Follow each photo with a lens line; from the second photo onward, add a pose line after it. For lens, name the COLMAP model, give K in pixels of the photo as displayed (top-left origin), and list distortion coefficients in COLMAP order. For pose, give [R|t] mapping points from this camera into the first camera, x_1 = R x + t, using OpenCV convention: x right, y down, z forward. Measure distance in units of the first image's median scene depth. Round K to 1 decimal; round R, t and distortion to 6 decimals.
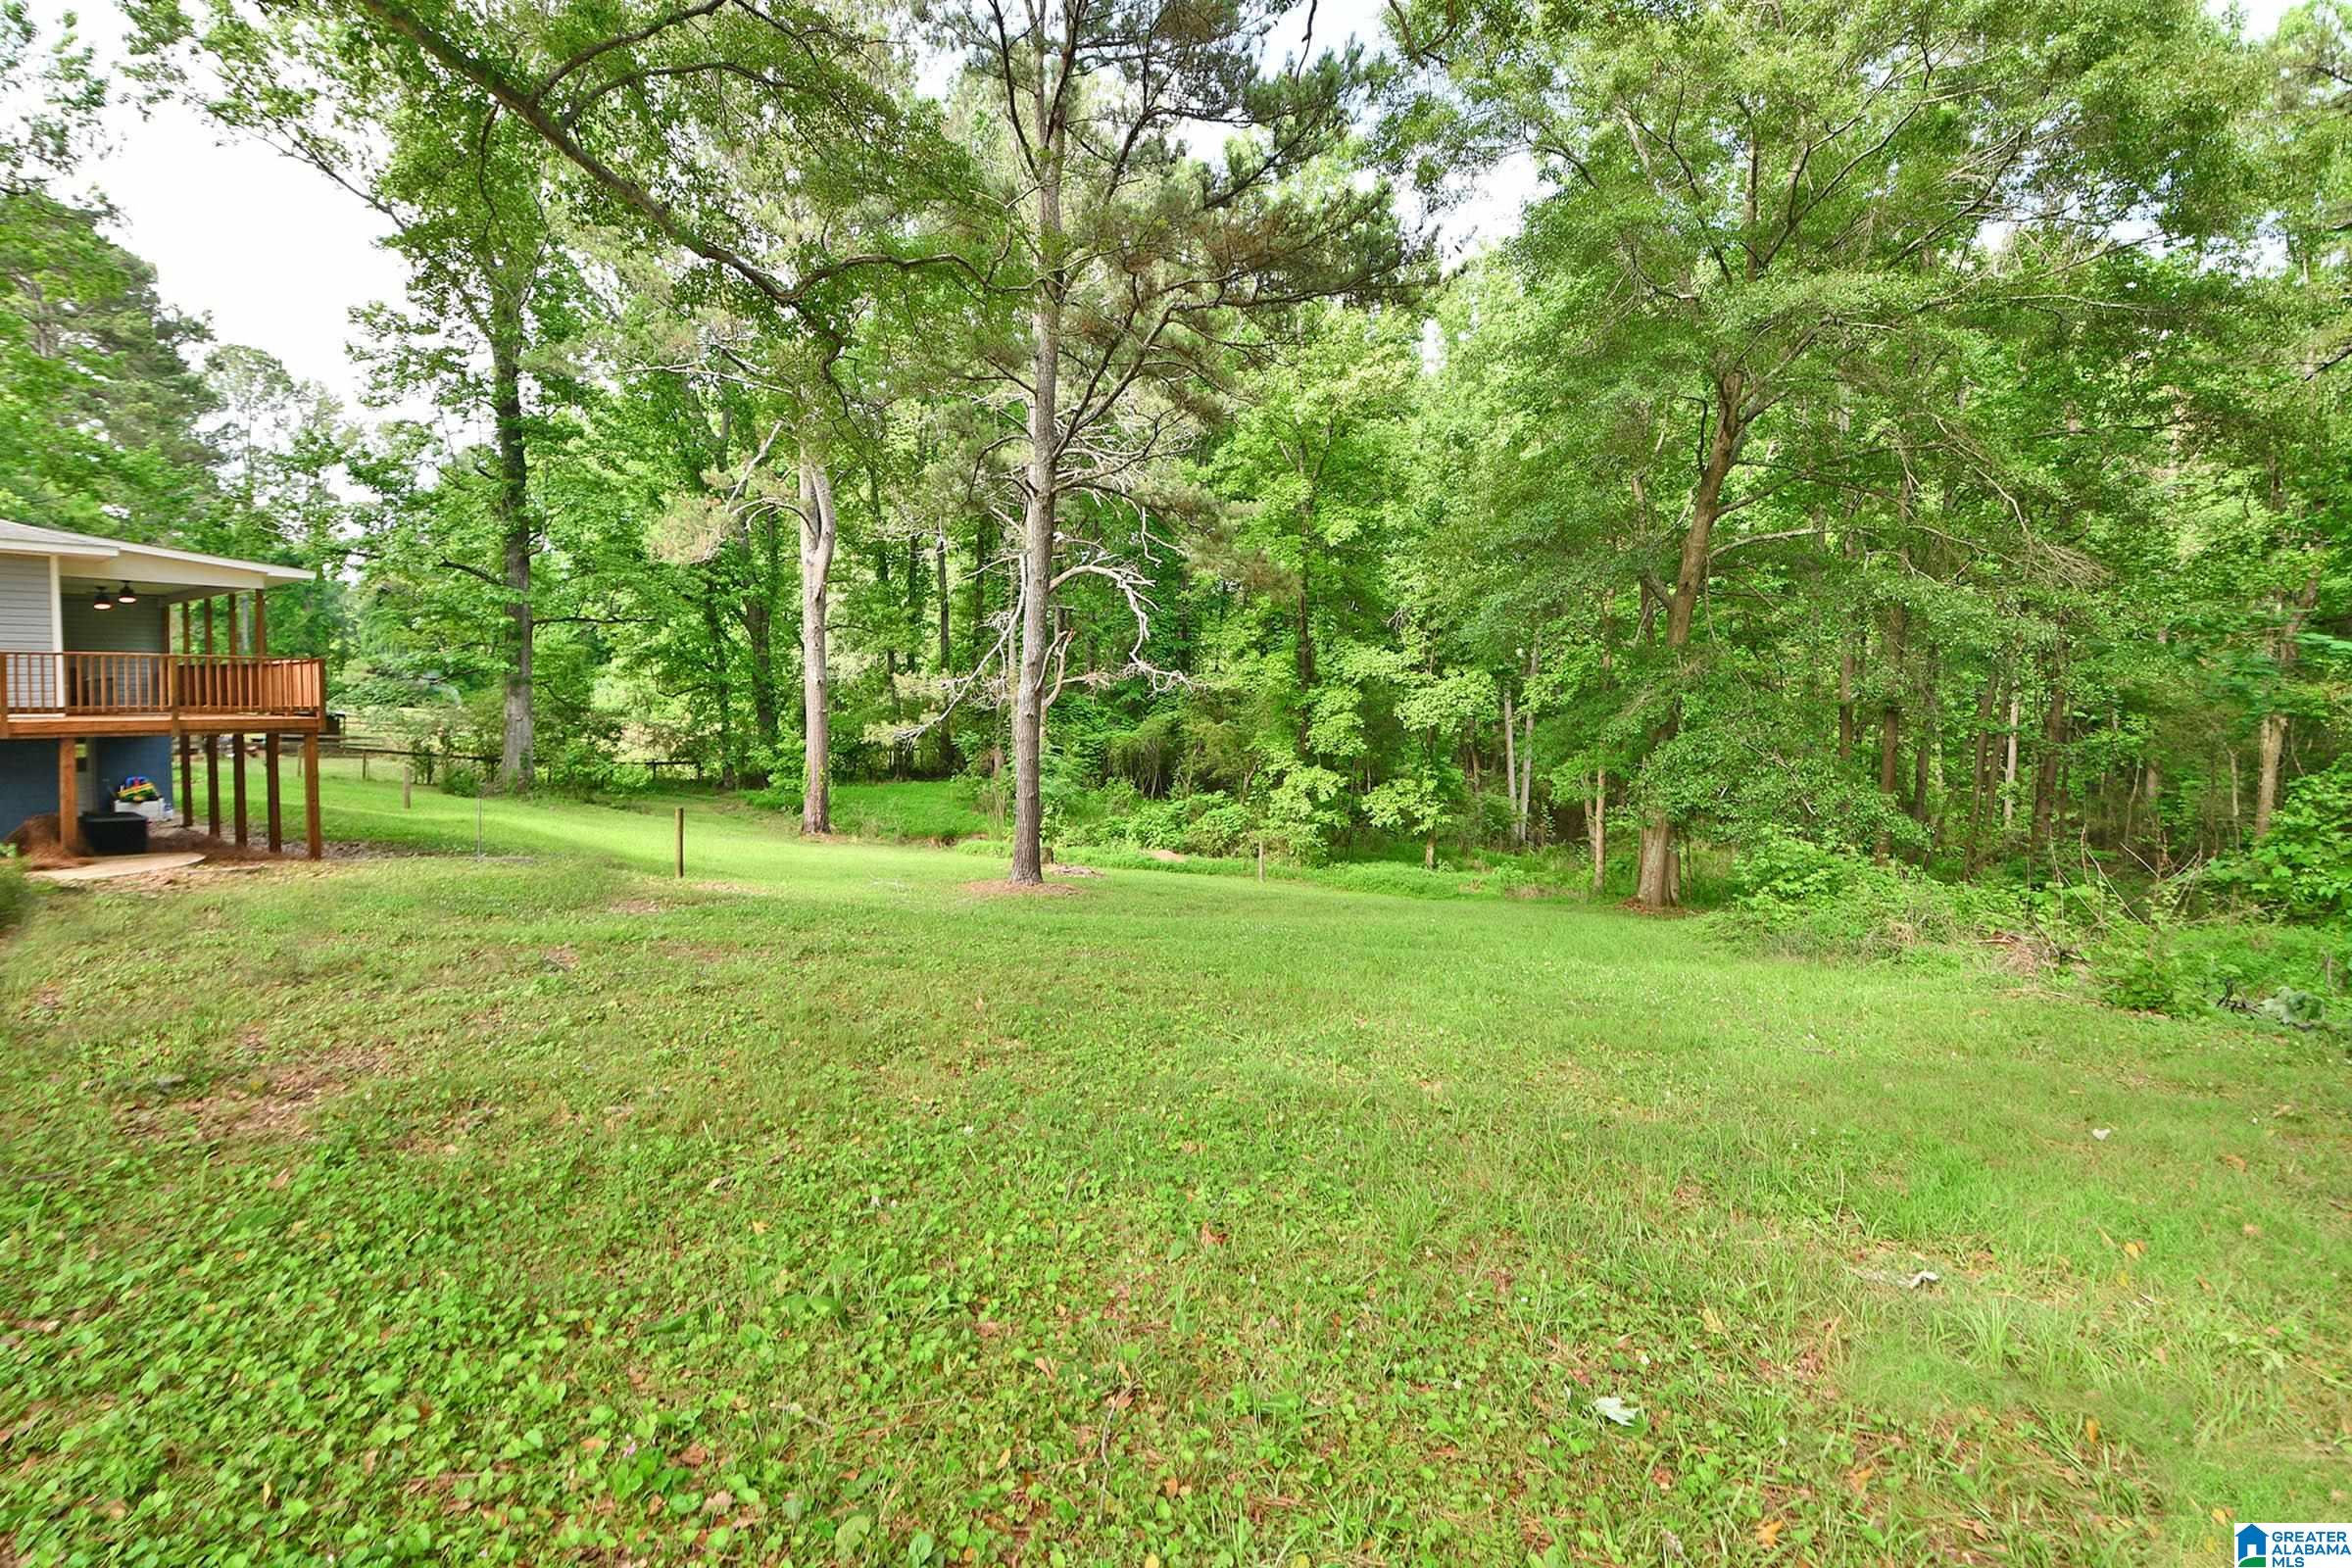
lens RADIAL K [[1503.0, 0, 1174.7], [0, 1503.0, 697.7], [0, 0, 1]] dist [-0.005545, -0.003353]
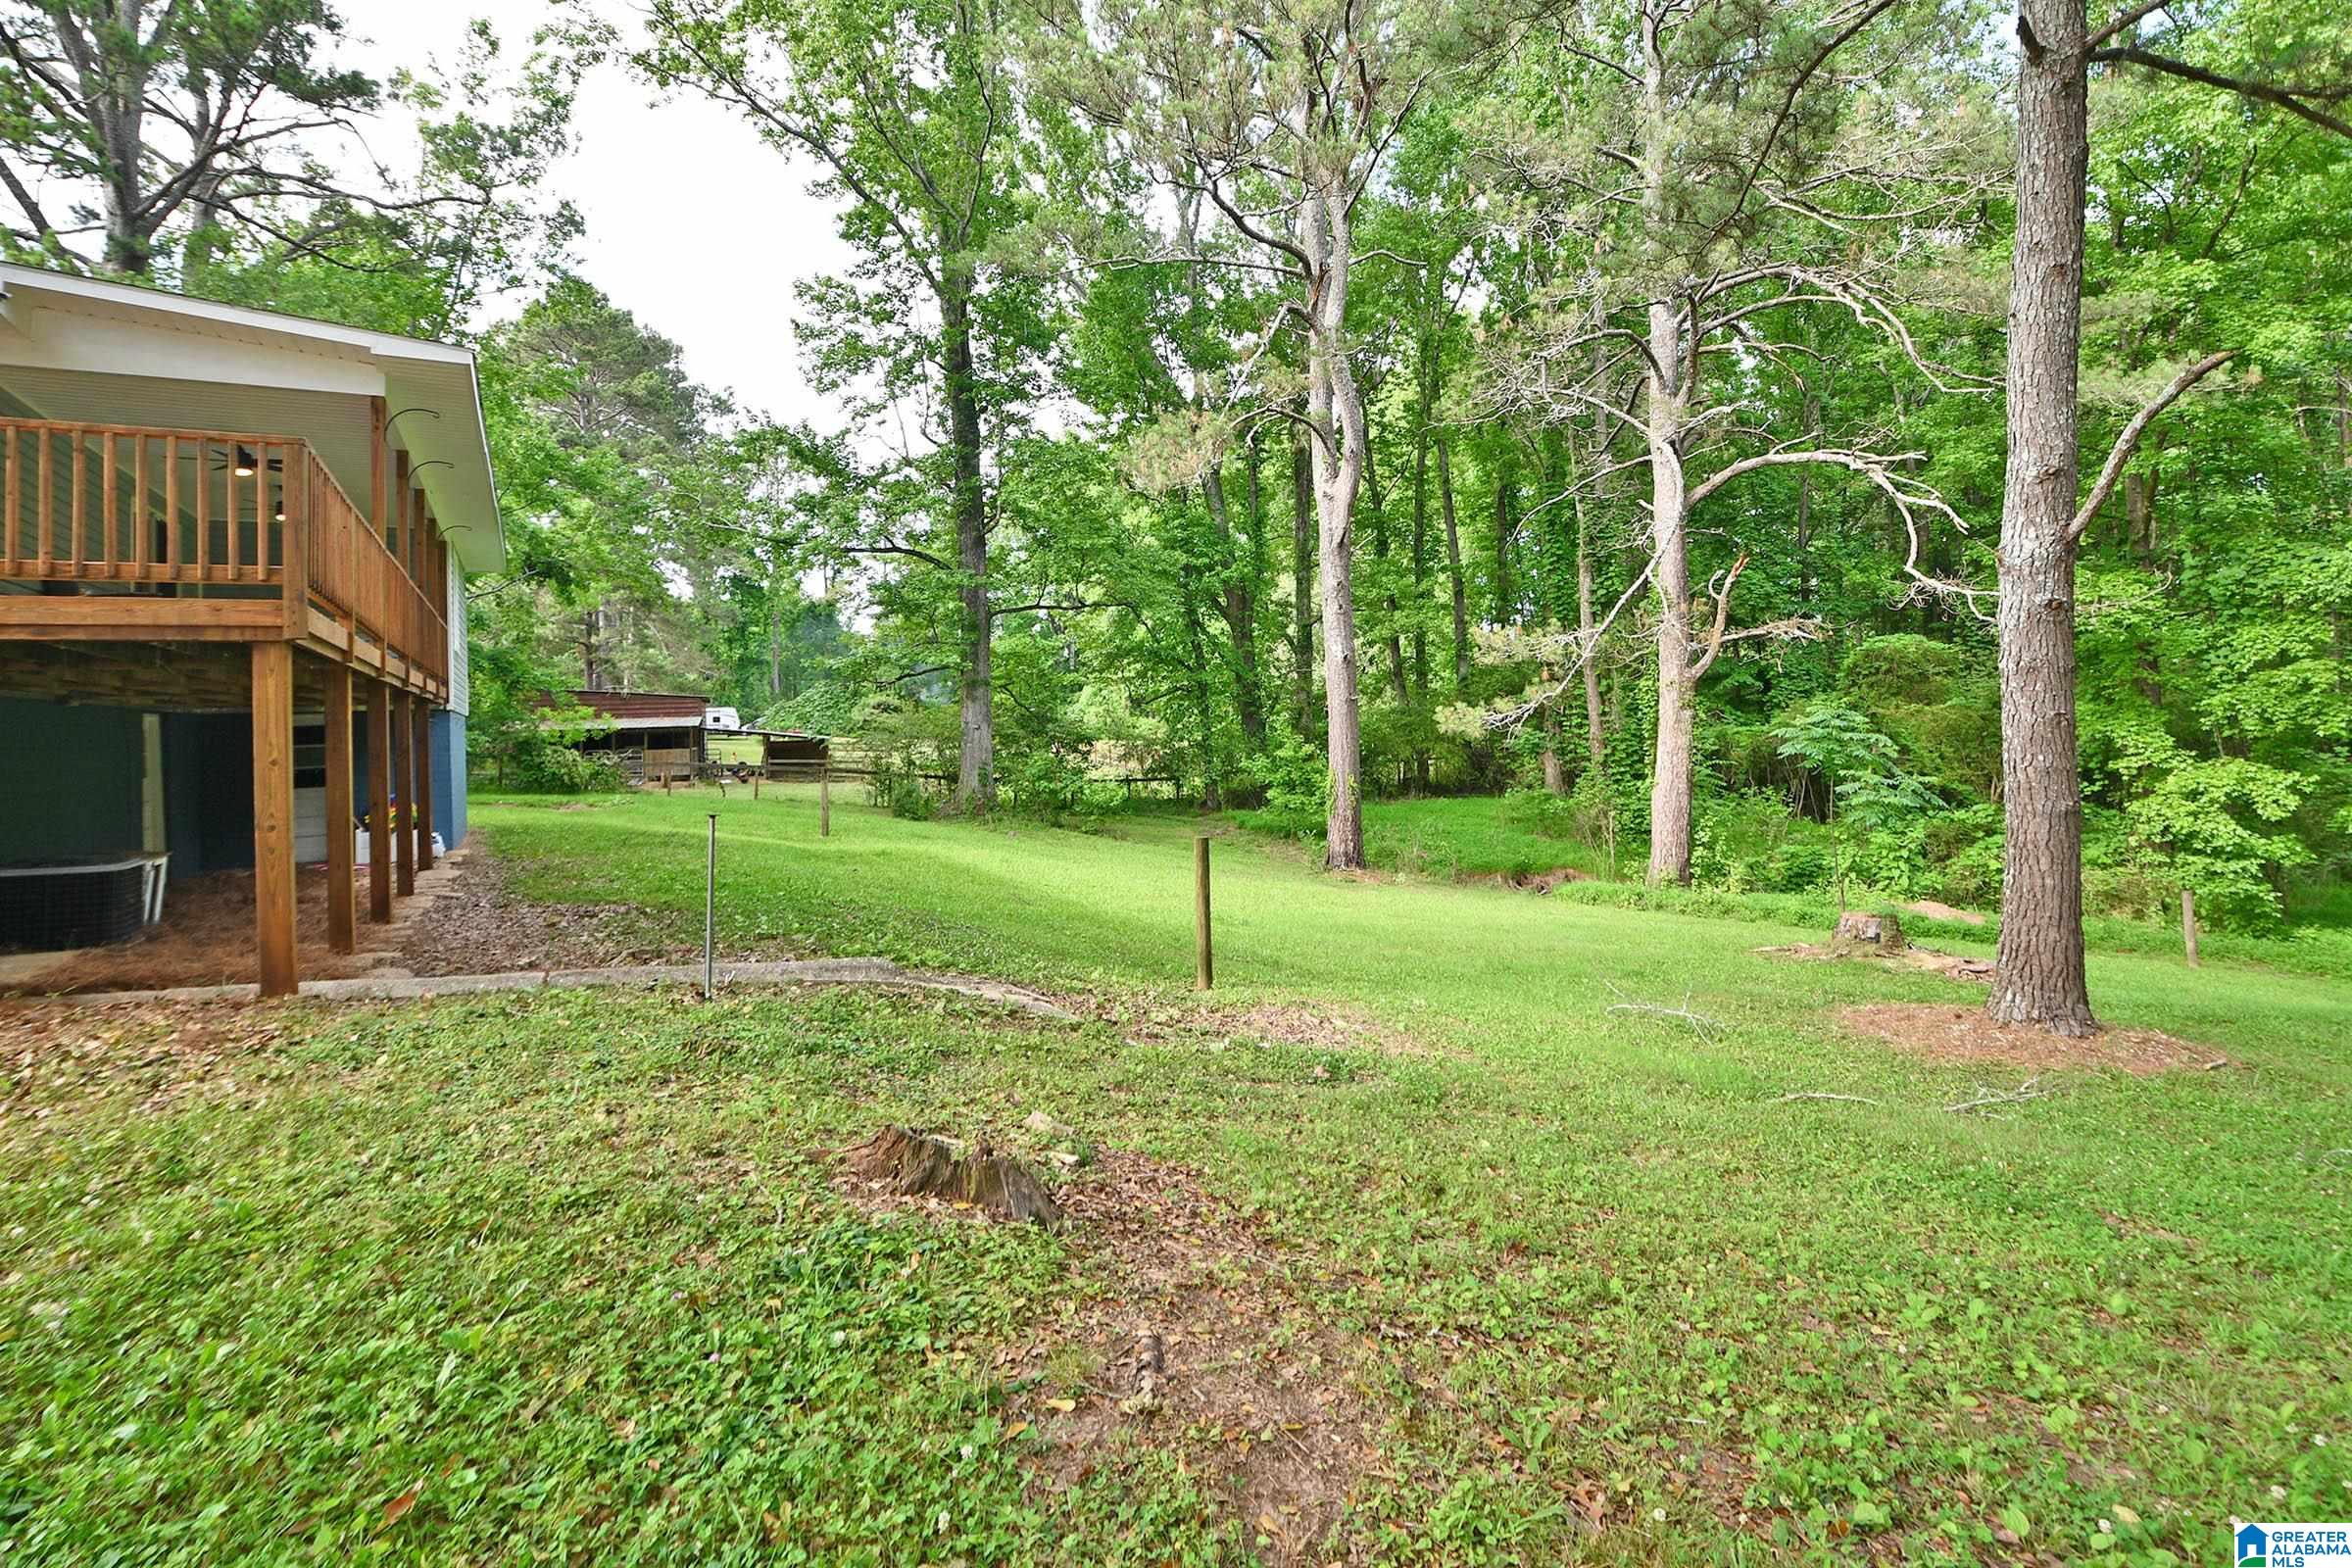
lens RADIAL K [[1503.0, 0, 1174.7], [0, 1503.0, 697.7], [0, 0, 1]] dist [-0.005545, -0.003353]
pose [[0.955584, -0.029827, -0.293206, -0.081952], [0.026036, 0.999519, -0.016827, 0.014387], [0.293567, 0.008446, 0.955901, 0.224436]]
